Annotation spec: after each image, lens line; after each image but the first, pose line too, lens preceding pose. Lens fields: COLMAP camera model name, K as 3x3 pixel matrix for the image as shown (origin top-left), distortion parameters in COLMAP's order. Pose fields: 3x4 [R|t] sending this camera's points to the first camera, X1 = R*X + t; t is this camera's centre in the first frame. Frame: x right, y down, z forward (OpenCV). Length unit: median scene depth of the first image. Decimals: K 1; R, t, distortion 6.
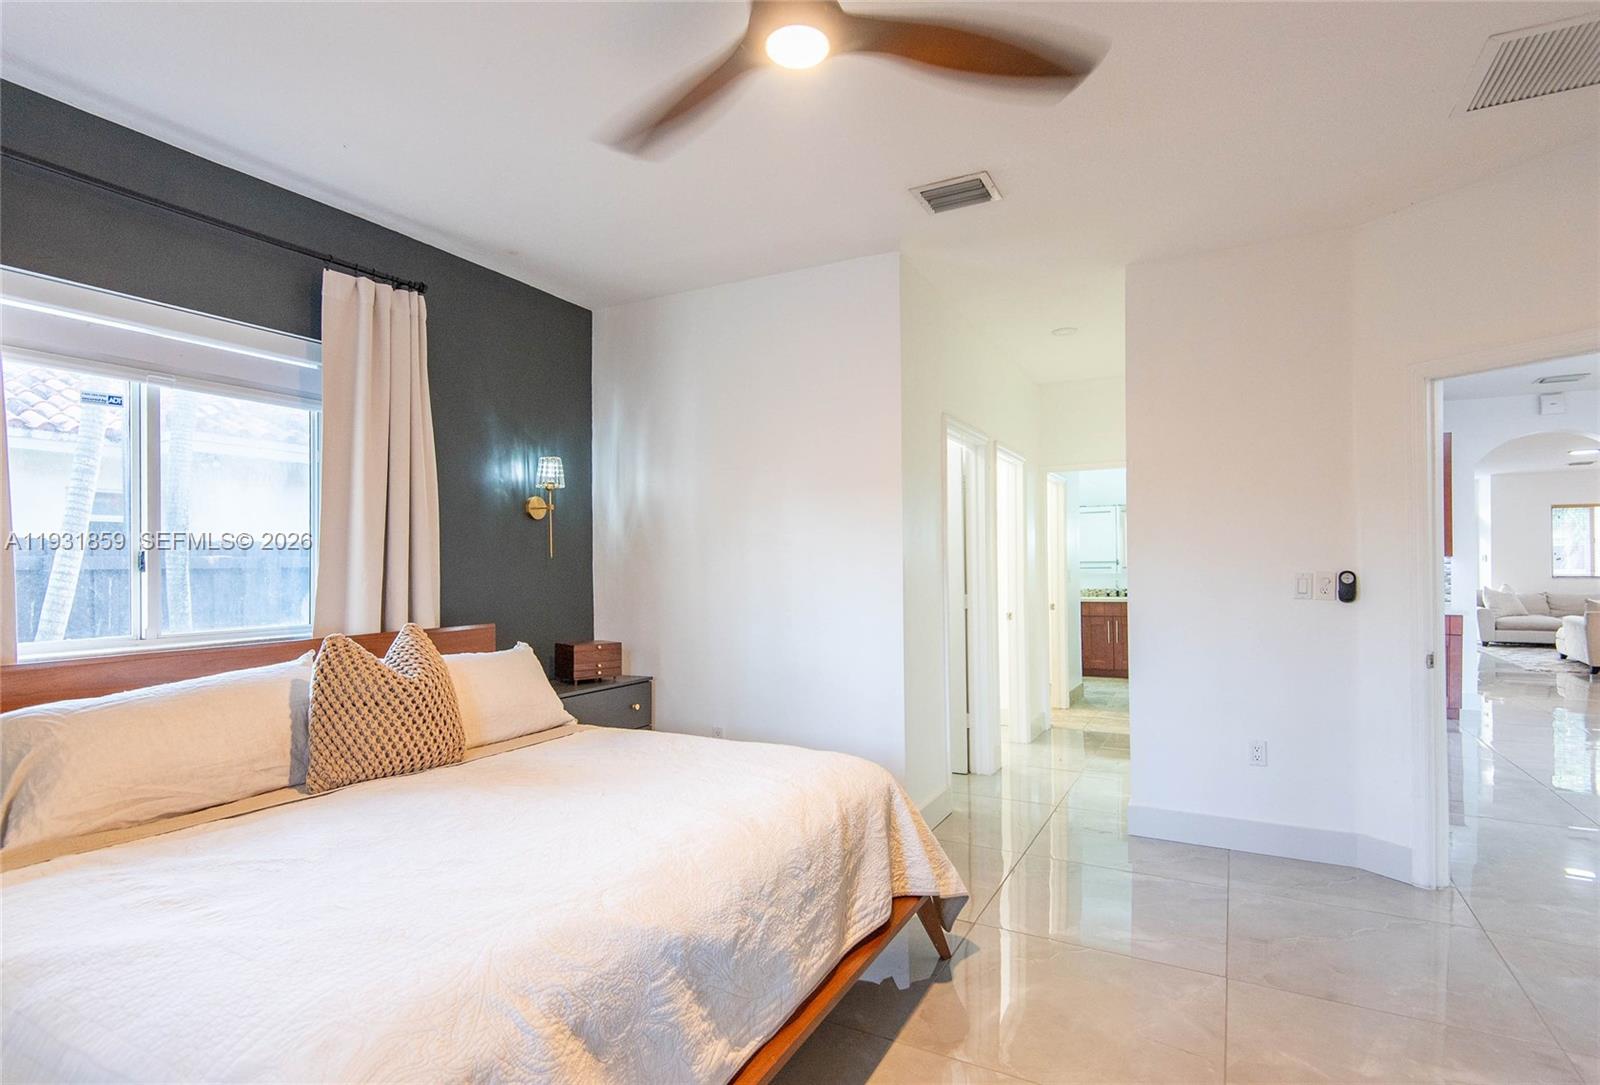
lens RADIAL K [[839.0, 0, 800.8], [0, 839.0, 553.4], [0, 0, 1]] dist [-0.000319, -0.000446]
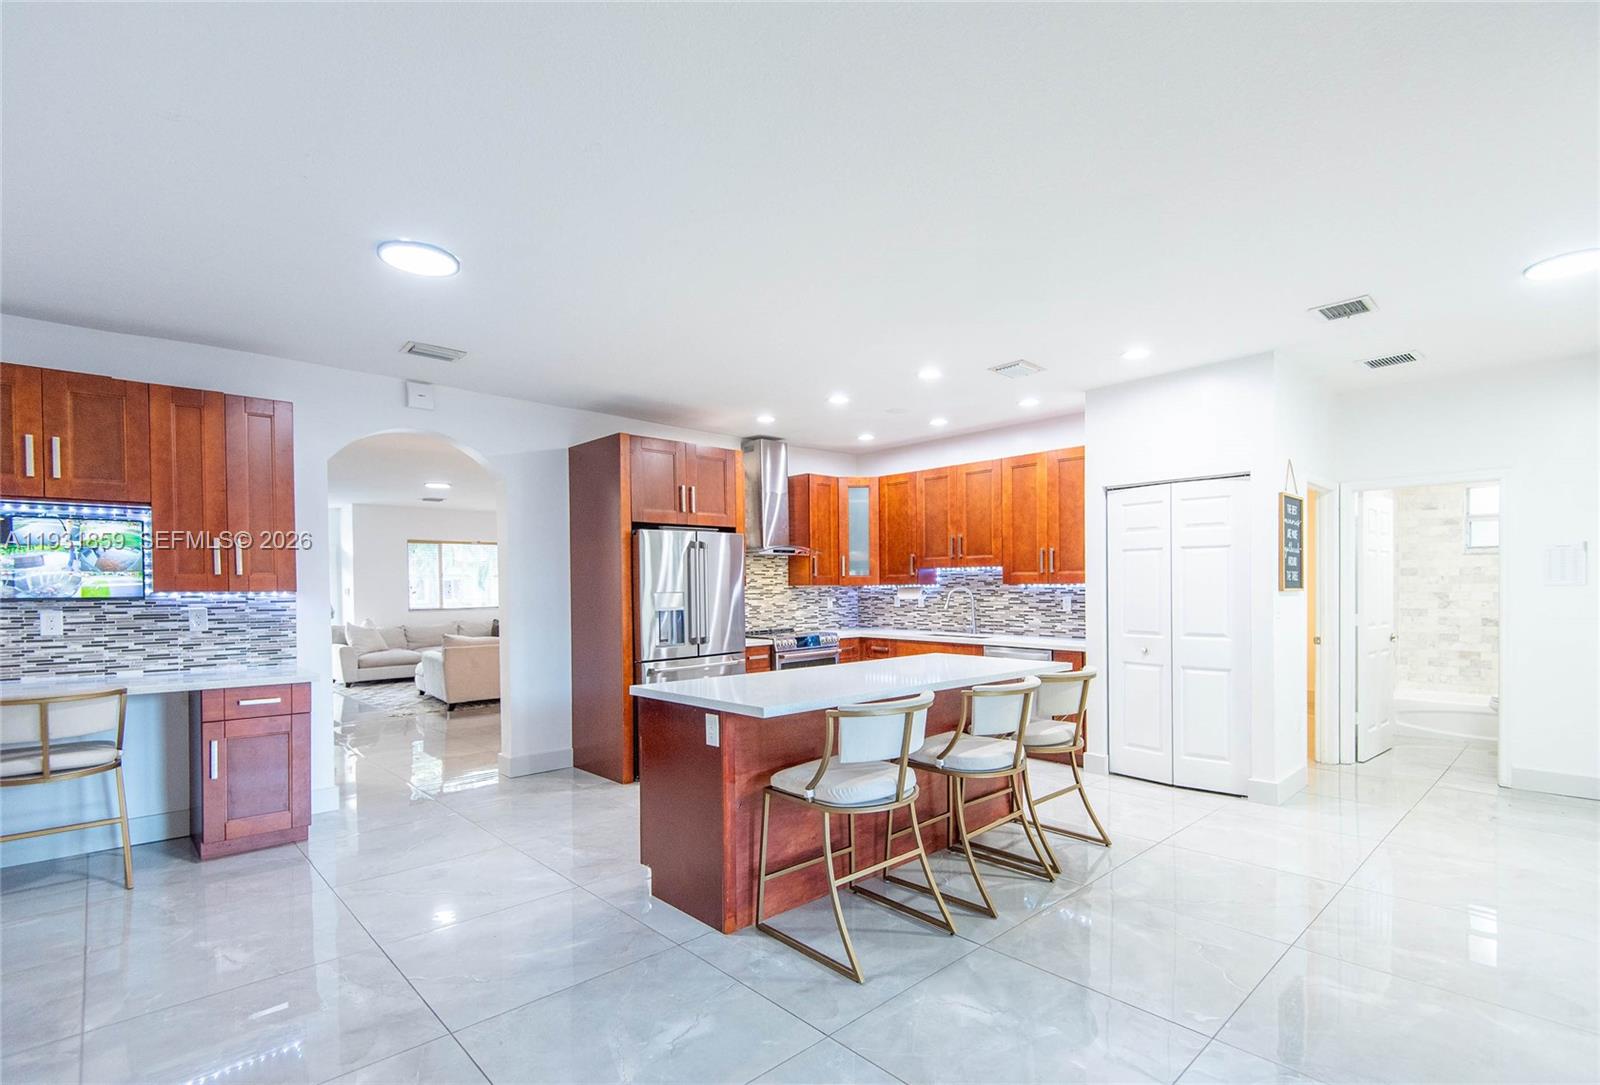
lens RADIAL K [[753.5, 0, 838.3], [0, 753.5, 599.0], [0, 0, 1]] dist [0.001054, 0.000045]
pose [[0.307700, -0.014684, 0.951370, 0.194743], [-0.000663, 0.999877, 0.015647, 0.000088], [-0.951483, -0.005445, 0.307653, 0.232612]]
